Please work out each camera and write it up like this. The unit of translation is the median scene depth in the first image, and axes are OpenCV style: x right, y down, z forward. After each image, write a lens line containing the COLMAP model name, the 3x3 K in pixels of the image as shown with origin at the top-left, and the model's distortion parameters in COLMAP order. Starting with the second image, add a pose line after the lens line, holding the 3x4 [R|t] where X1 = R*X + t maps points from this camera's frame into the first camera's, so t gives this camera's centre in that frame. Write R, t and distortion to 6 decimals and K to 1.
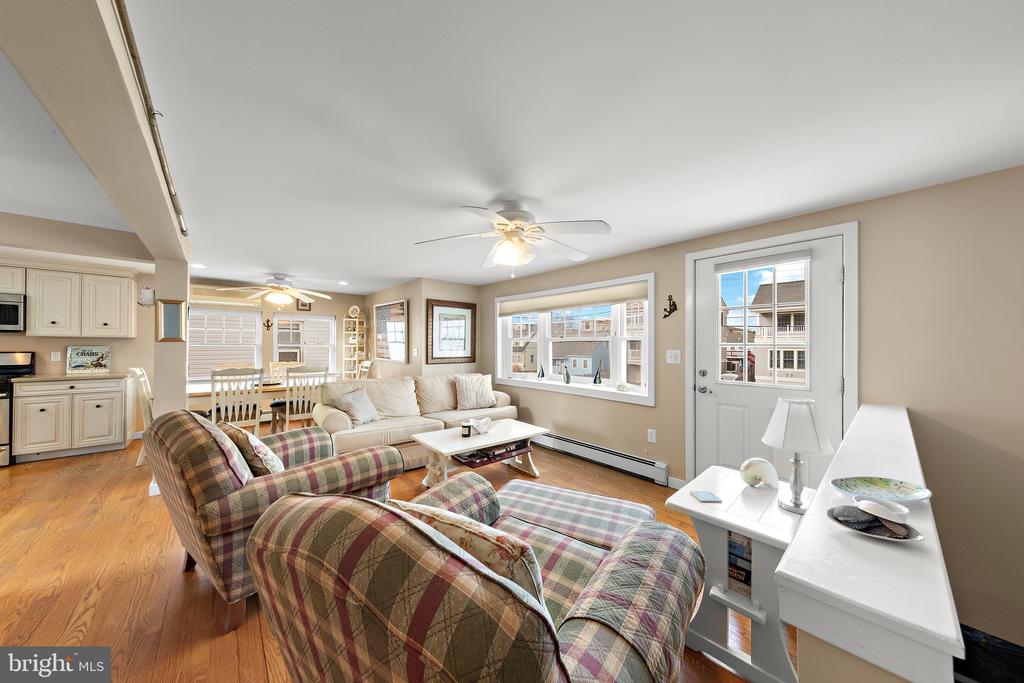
lens RADIAL K [[325.1, 0, 508.8], [0, 325.1, 344.4], [0, 0, 1]] dist [0.001080, -0.000316]
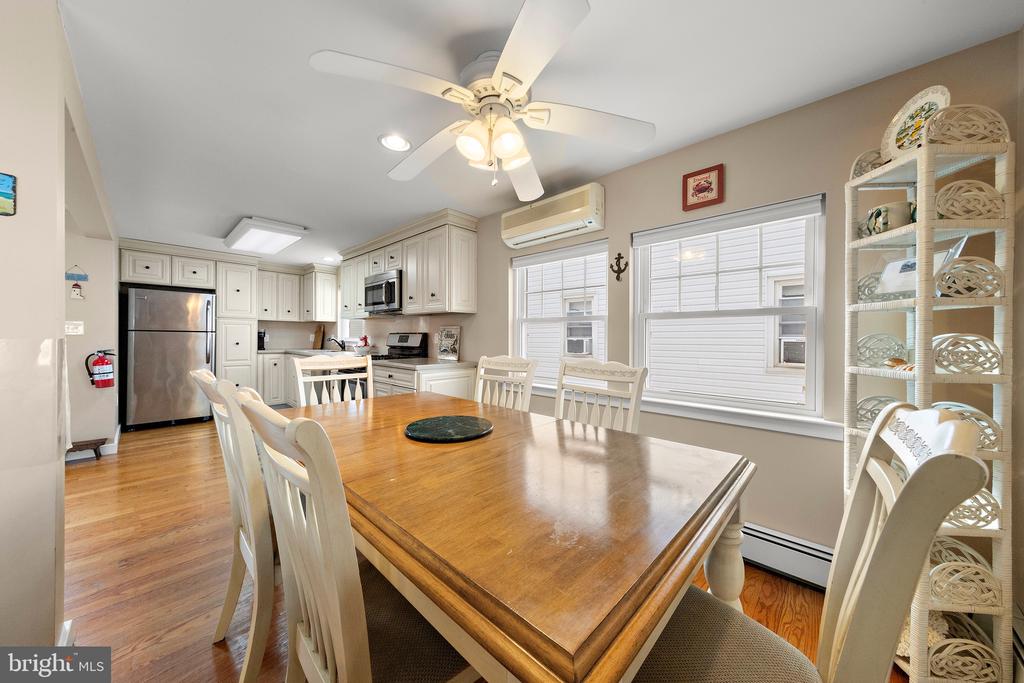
lens RADIAL K [[345.7, 0, 523.6], [0, 345.7, 339.7], [0, 0, 1]] dist [0.003942, -0.000798]
pose [[0.102006, 0.003661, -0.994777, -0.494318], [-0.001503, 0.999993, 0.003526, 0.041044], [0.994783, 0.001136, 0.102011, 1.259488]]
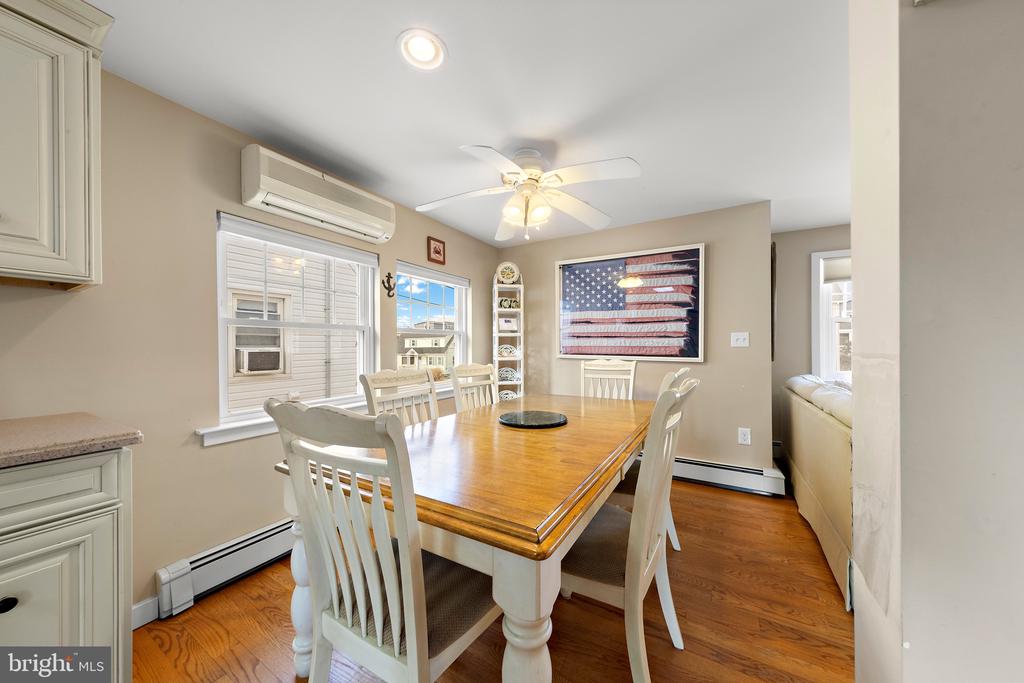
lens RADIAL K [[345.7, 0, 514.1], [0, 345.7, 347.5], [0, 0, 1]] dist [0.003942, -0.000798]
pose [[0.950093, -0.013987, 0.311652, -1.087397], [0.012557, 0.999899, 0.006595, 0.037384], [-0.311713, -0.002352, 0.950174, 0.738752]]
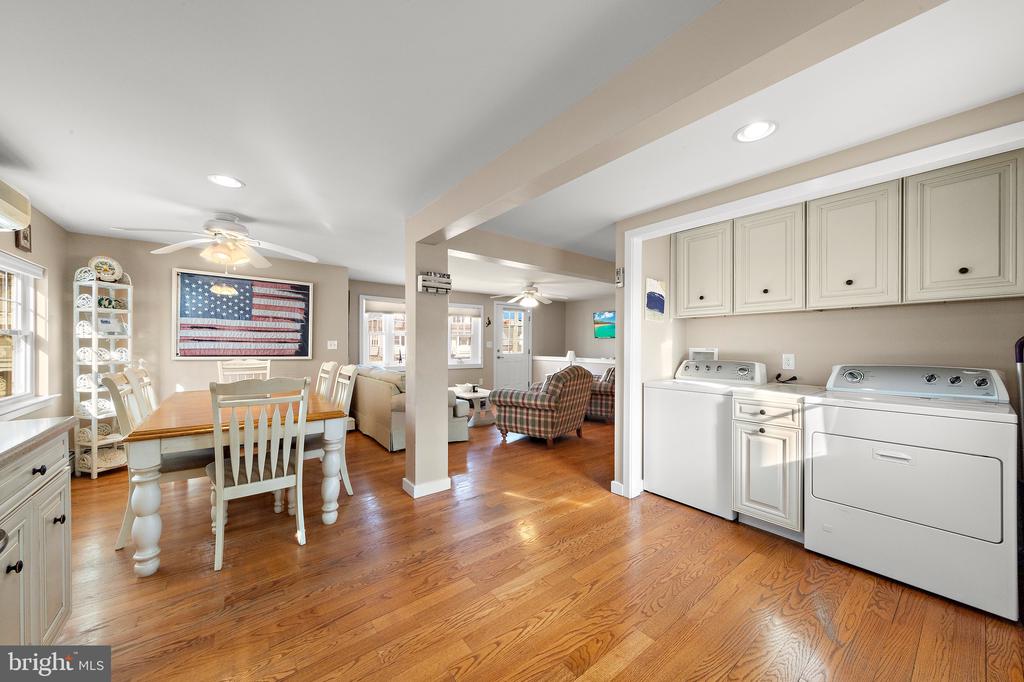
lens RADIAL K [[363.6, 0, 513.8], [0, 363.6, 347.9], [0, 0, 1]] dist [0.000621, 0.000192]
pose [[0.055268, -0.018345, 0.998303, -1.682153], [-0.008479, 0.999787, 0.018842, 0.010636], [-0.998436, -0.009506, 0.055101, 0.564586]]
